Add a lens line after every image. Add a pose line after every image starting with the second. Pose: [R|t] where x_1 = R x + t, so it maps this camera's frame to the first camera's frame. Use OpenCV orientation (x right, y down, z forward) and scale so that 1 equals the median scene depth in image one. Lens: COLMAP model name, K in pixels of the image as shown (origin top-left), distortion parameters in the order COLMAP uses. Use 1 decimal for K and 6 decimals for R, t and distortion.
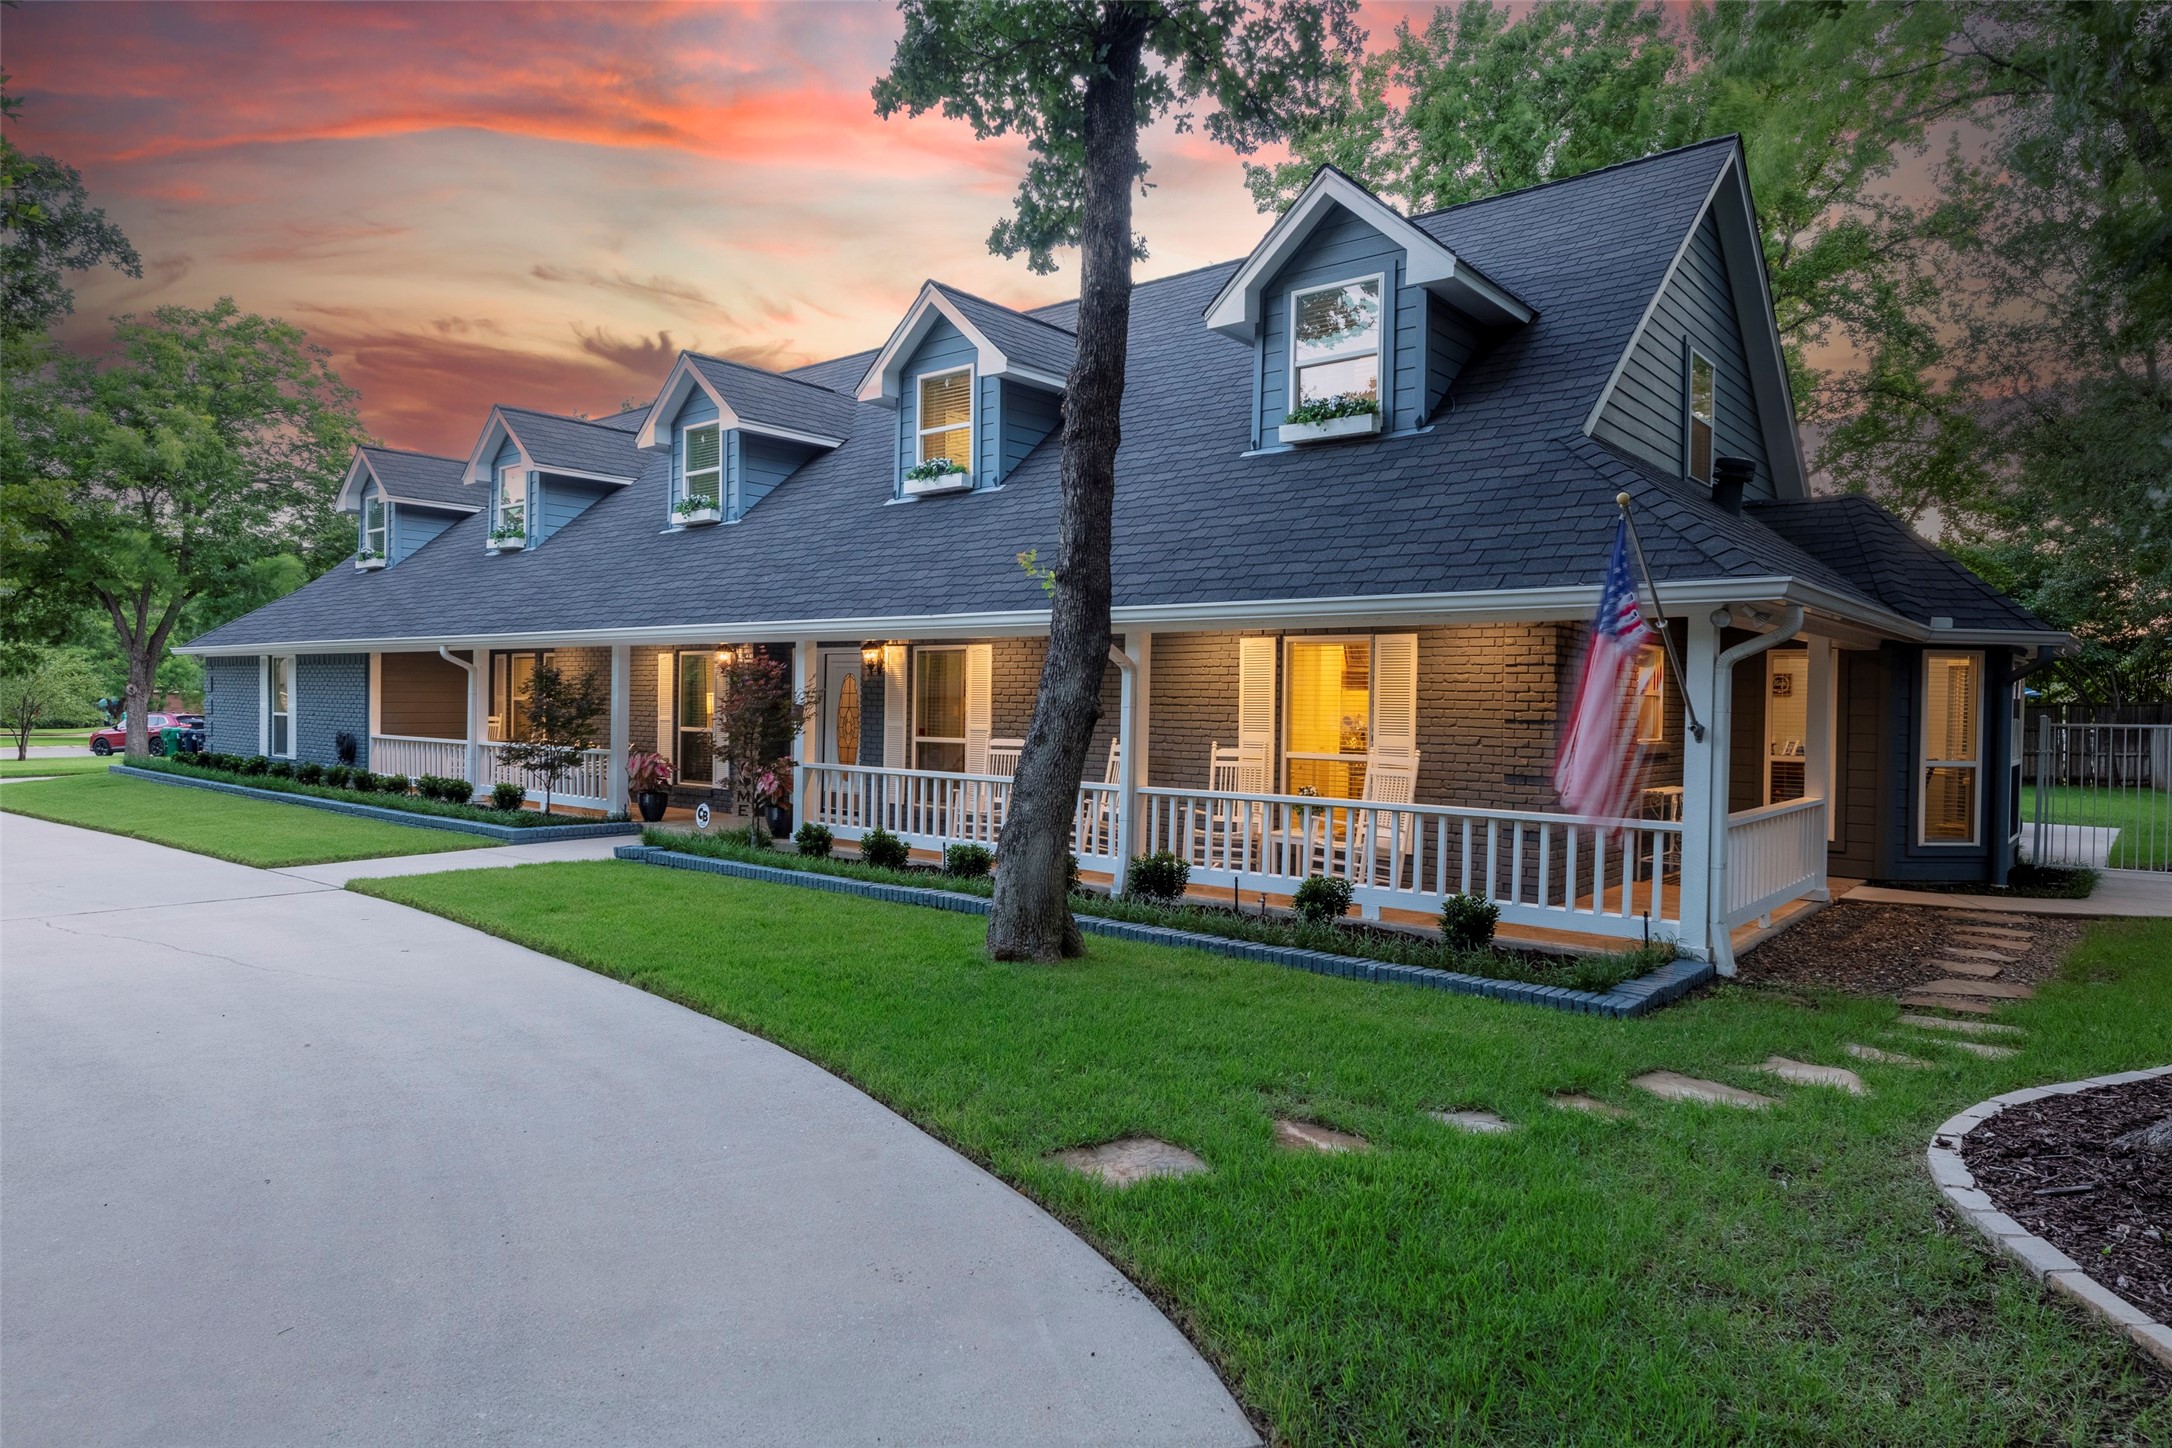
lens RADIAL K [[1314.5, 0, 1076.6], [0, 1314.5, 720.0], [0, 0, 1]] dist [0.003894, -0.003067]
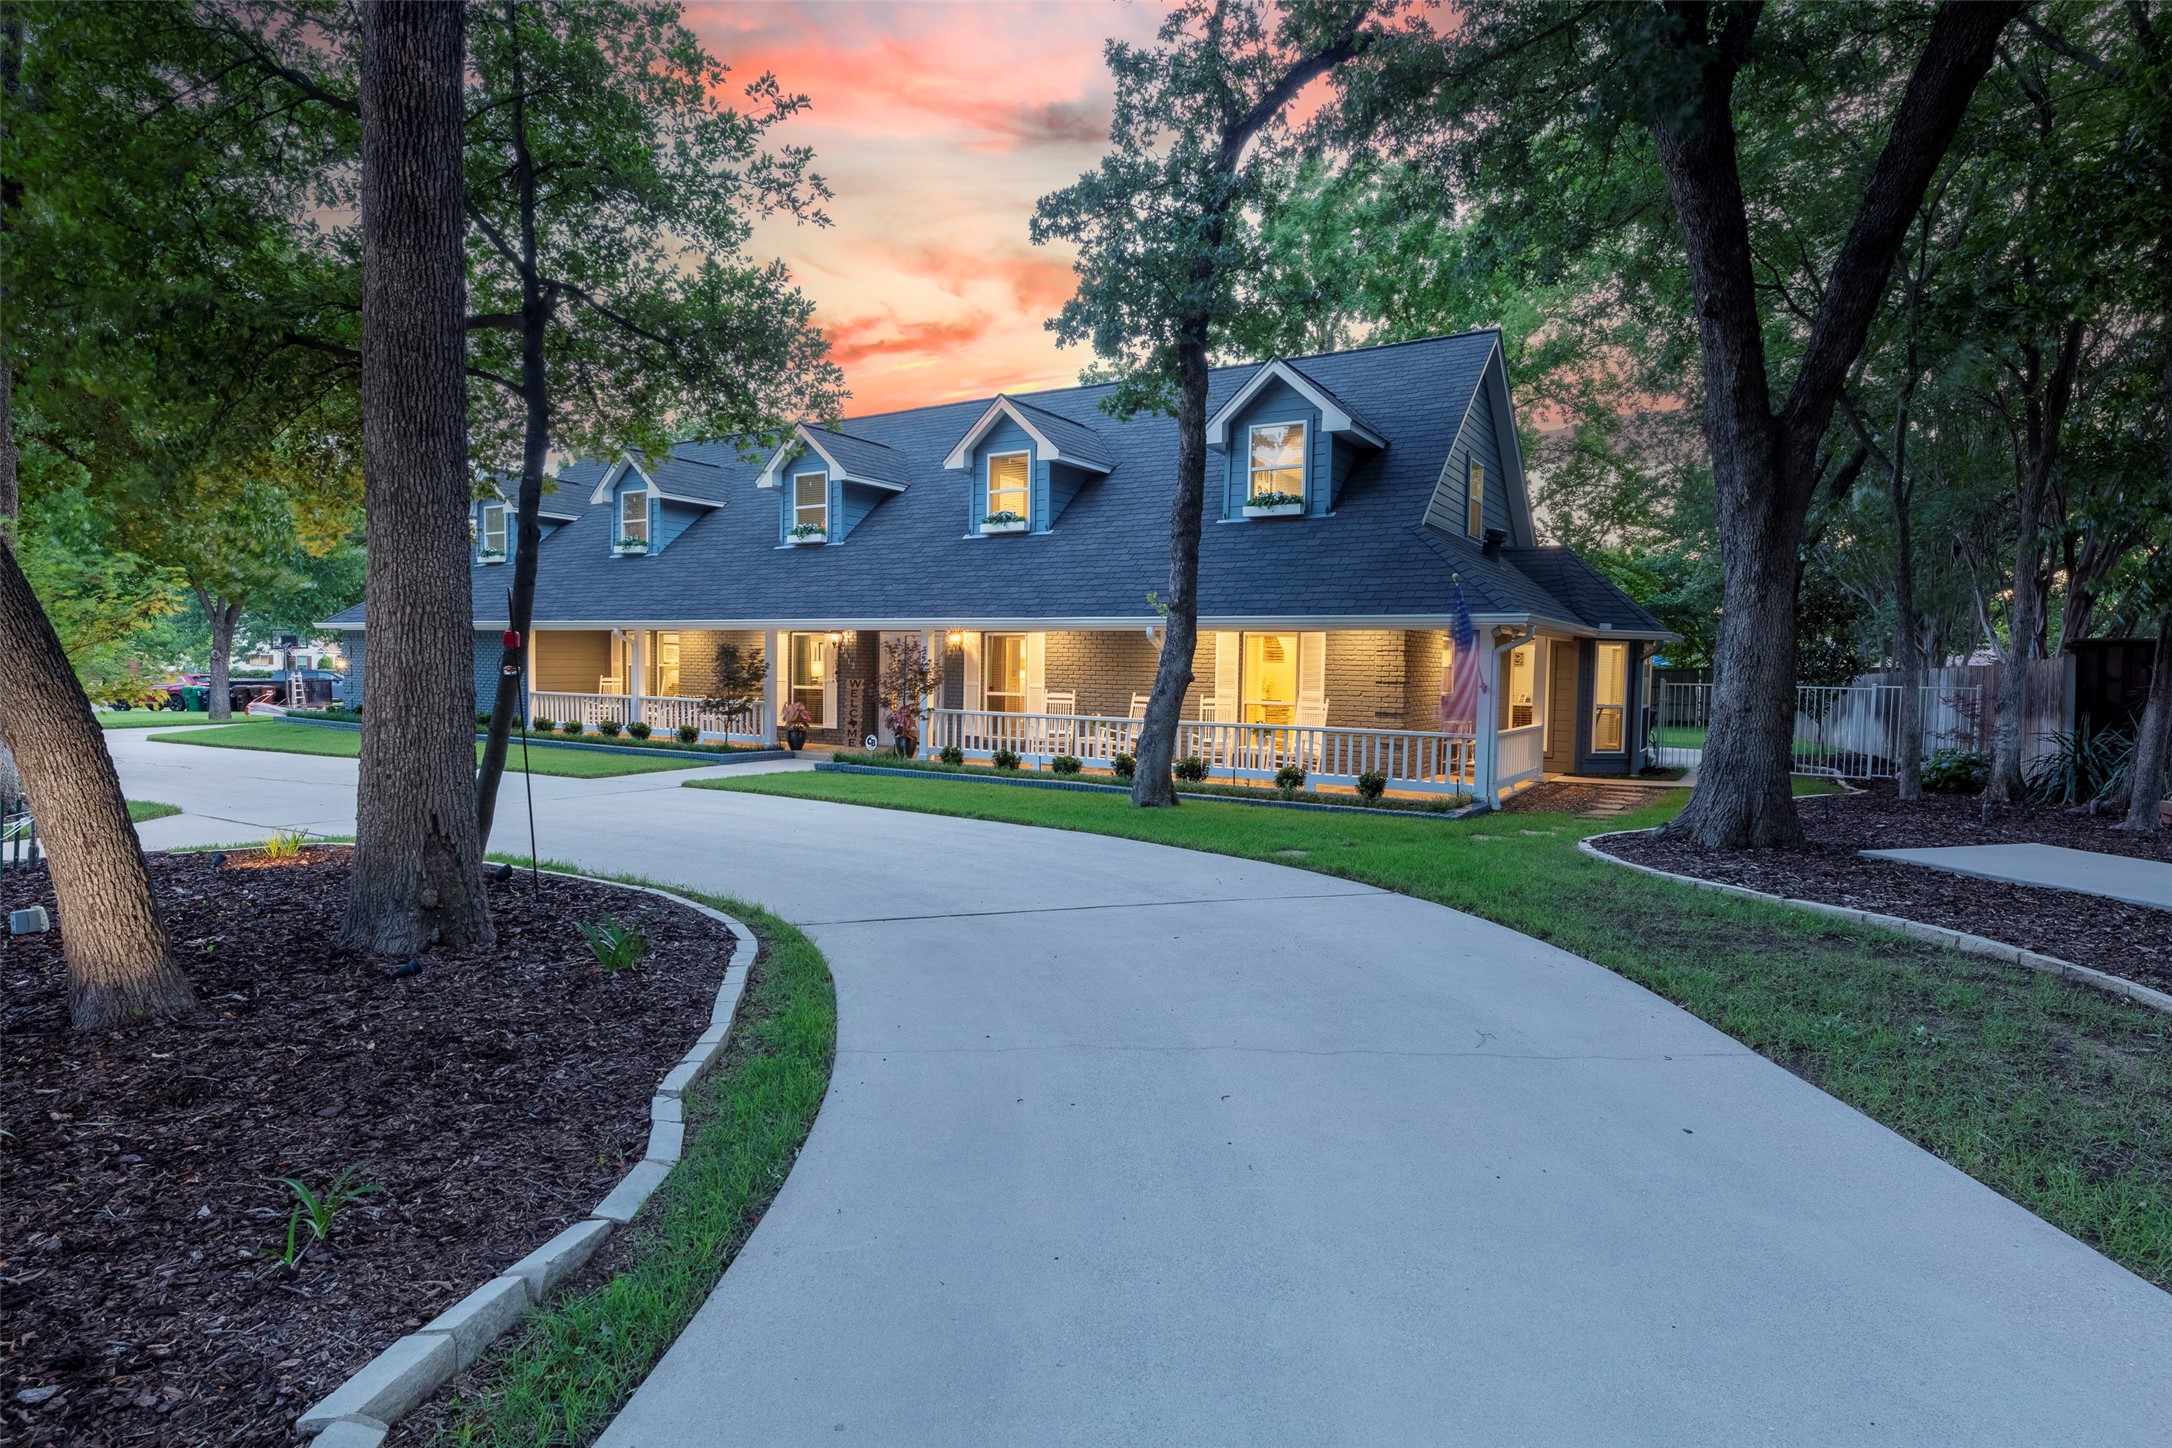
lens RADIAL K [[1099.7, 0, 1101.0], [0, 1099.7, 722.5], [0, 0, 1]] dist [-0.000421, 0.000175]
pose [[0.990648, -0.005641, 0.136324, -0.175735], [0.000241, 0.999216, 0.039593, -0.002744], [-0.136441, -0.039190, 0.989873, -0.304419]]
